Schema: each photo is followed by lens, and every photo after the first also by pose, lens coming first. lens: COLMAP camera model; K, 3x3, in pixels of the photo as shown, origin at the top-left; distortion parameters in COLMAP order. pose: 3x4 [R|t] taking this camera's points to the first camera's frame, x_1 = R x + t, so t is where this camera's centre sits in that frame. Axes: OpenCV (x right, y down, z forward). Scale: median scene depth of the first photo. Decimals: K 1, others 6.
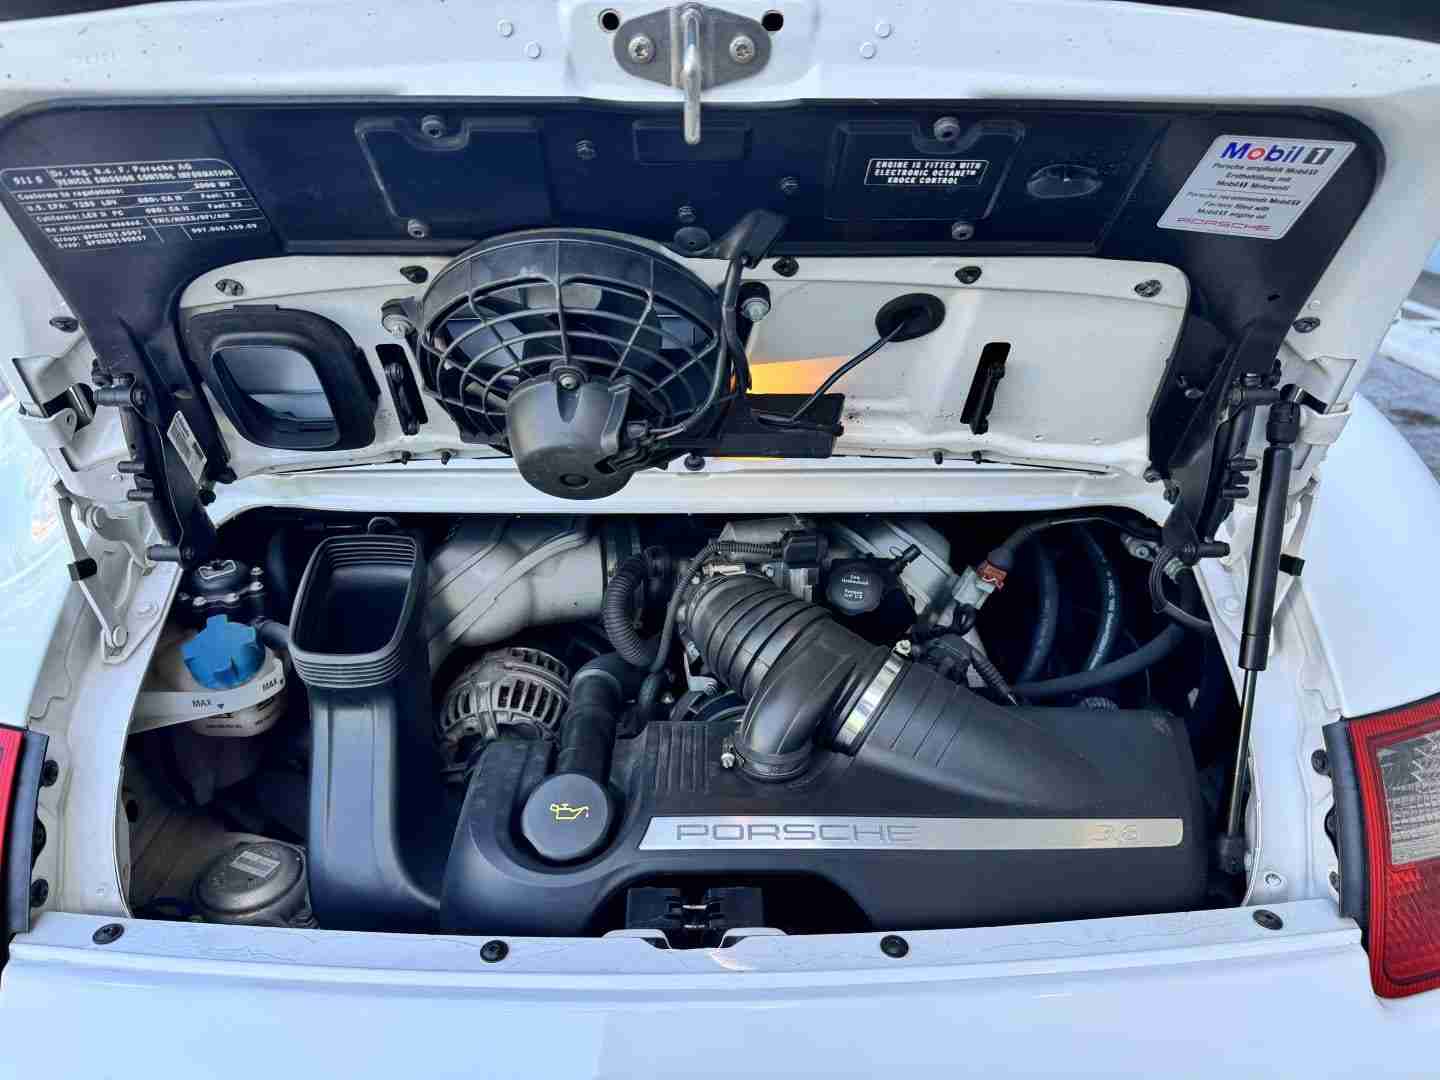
lens RADIAL K [[1025.2, 0, 720.7], [0, 1025.2, 539.3], [0, 0, 1]] dist [0.055672, -0.064449]
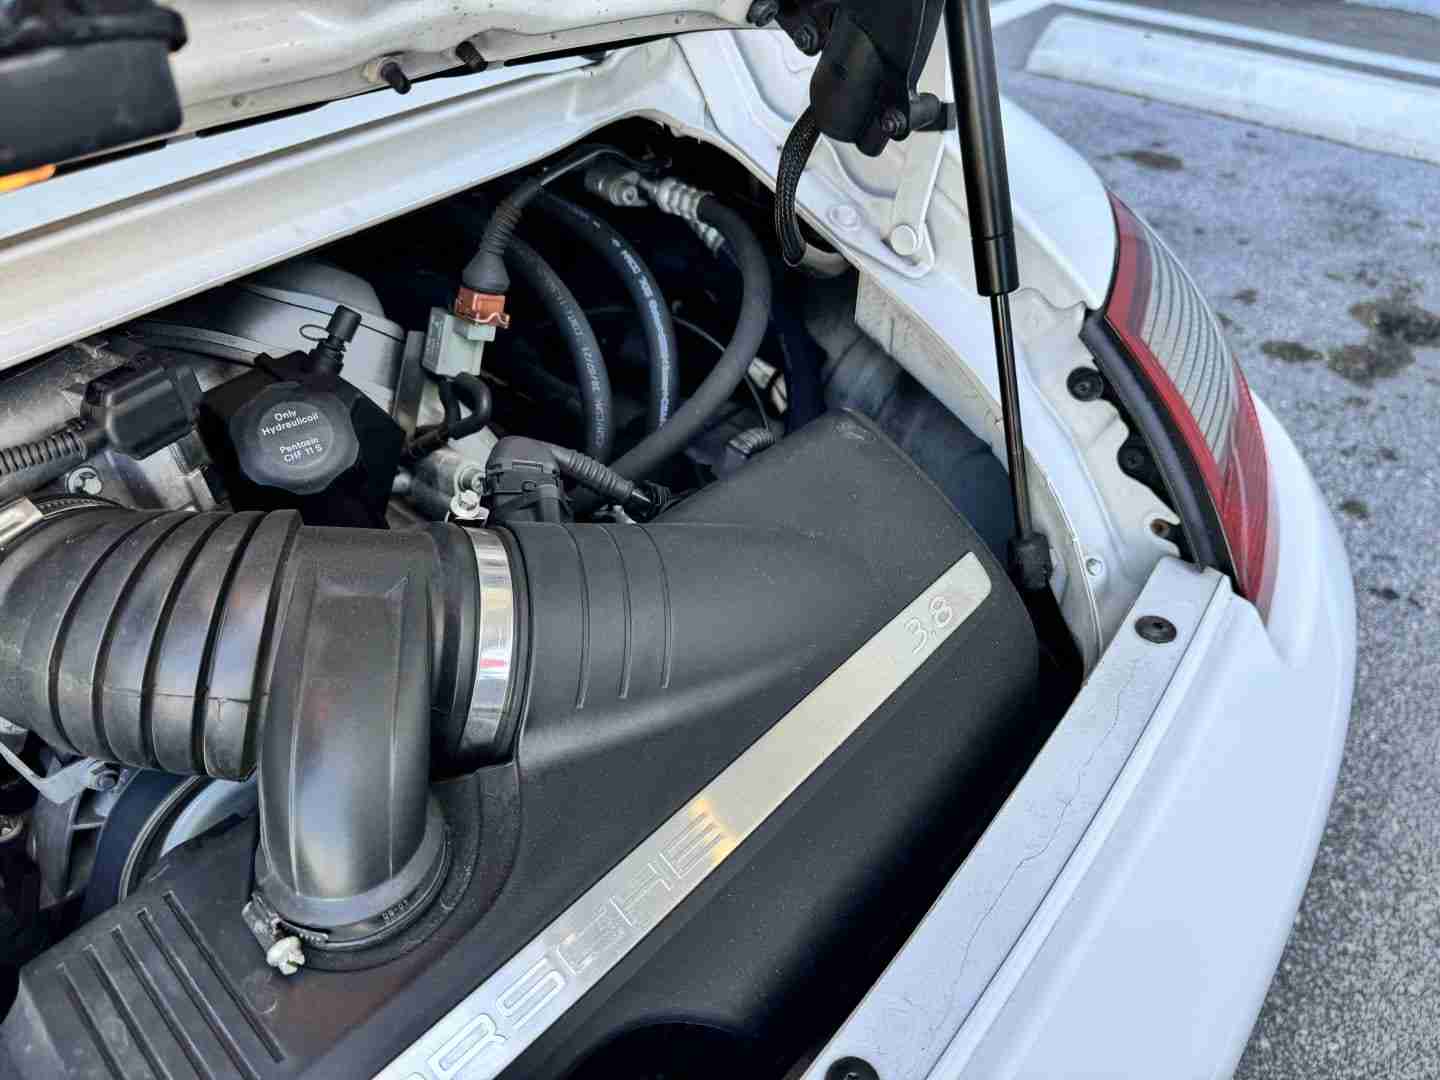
lens RADIAL K [[1025.2, 0, 708.7], [0, 1025.2, 541.1], [0, 0, 1]] dist [0.055672, -0.064449]
pose [[0.703749, -0.483528, 0.520517, -0.008648], [0.323203, 0.870350, 0.371525, -0.026571], [-0.632675, -0.093227, 0.768786, 0.494101]]
